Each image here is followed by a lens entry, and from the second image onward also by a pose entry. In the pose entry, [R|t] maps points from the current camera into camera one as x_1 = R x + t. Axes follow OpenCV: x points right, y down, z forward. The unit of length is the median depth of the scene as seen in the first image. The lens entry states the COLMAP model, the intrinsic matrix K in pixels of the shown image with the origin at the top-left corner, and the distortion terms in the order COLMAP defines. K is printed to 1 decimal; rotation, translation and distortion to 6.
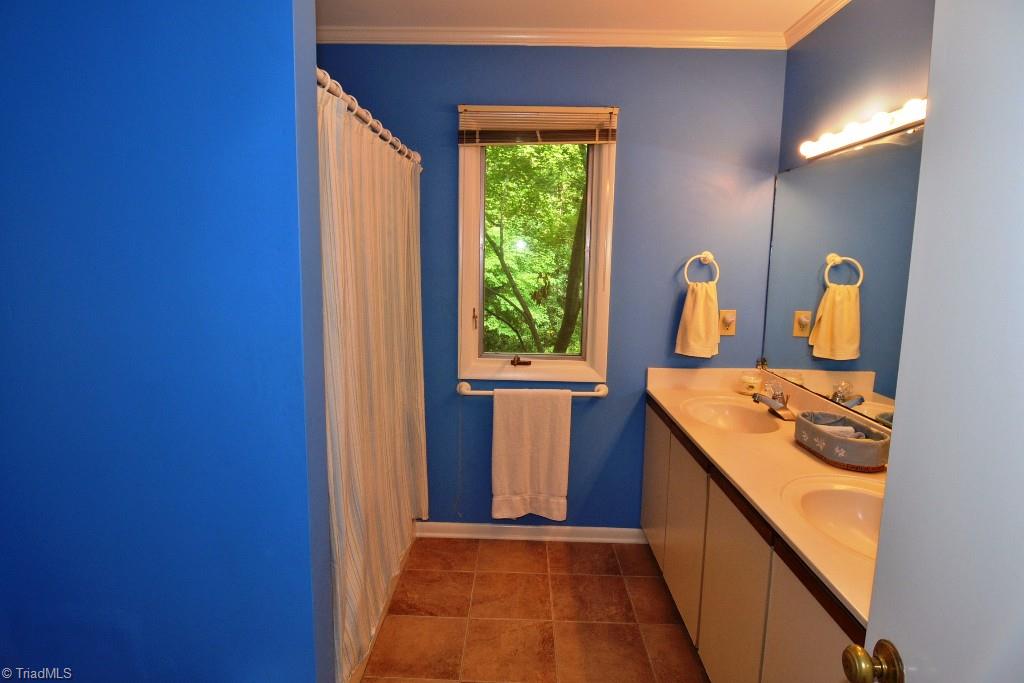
lens RADIAL K [[557.7, 0, 503.8], [0, 557.7, 342.5], [0, 0, 1]] dist [-0.010238, -0.004379]
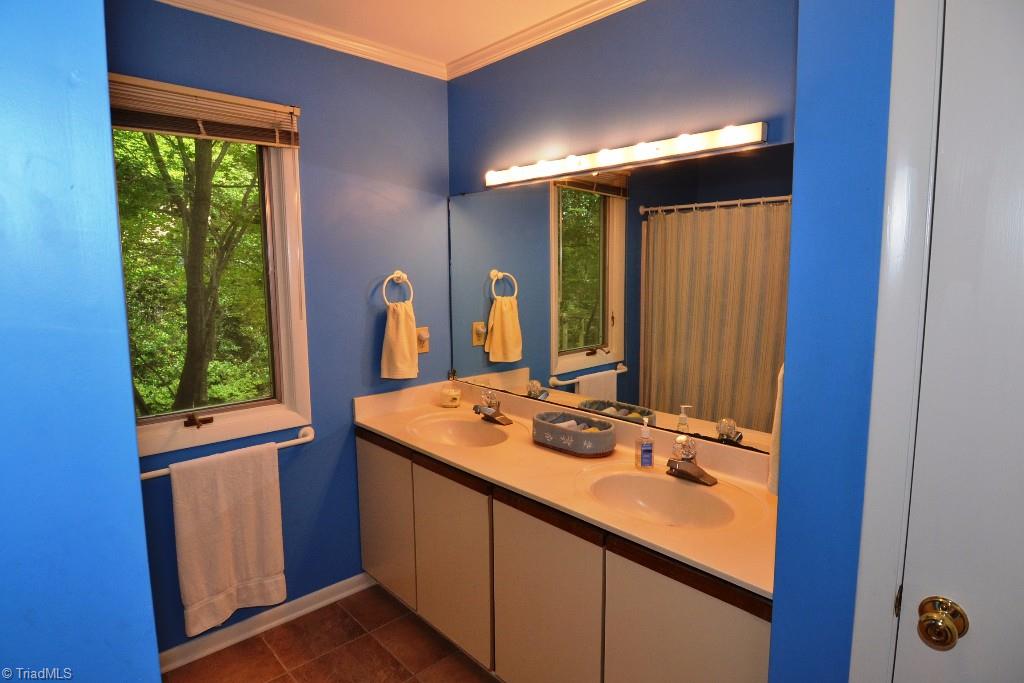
lens RADIAL K [[557.7, 0, 509.8], [0, 557.7, 343.0], [0, 0, 1]] dist [-0.010238, -0.004379]
pose [[0.715714, -0.112287, 0.689308, -0.185818], [0.122348, 0.991886, 0.034540, -0.046899], [-0.687593, 0.059615, 0.723645, 0.161831]]
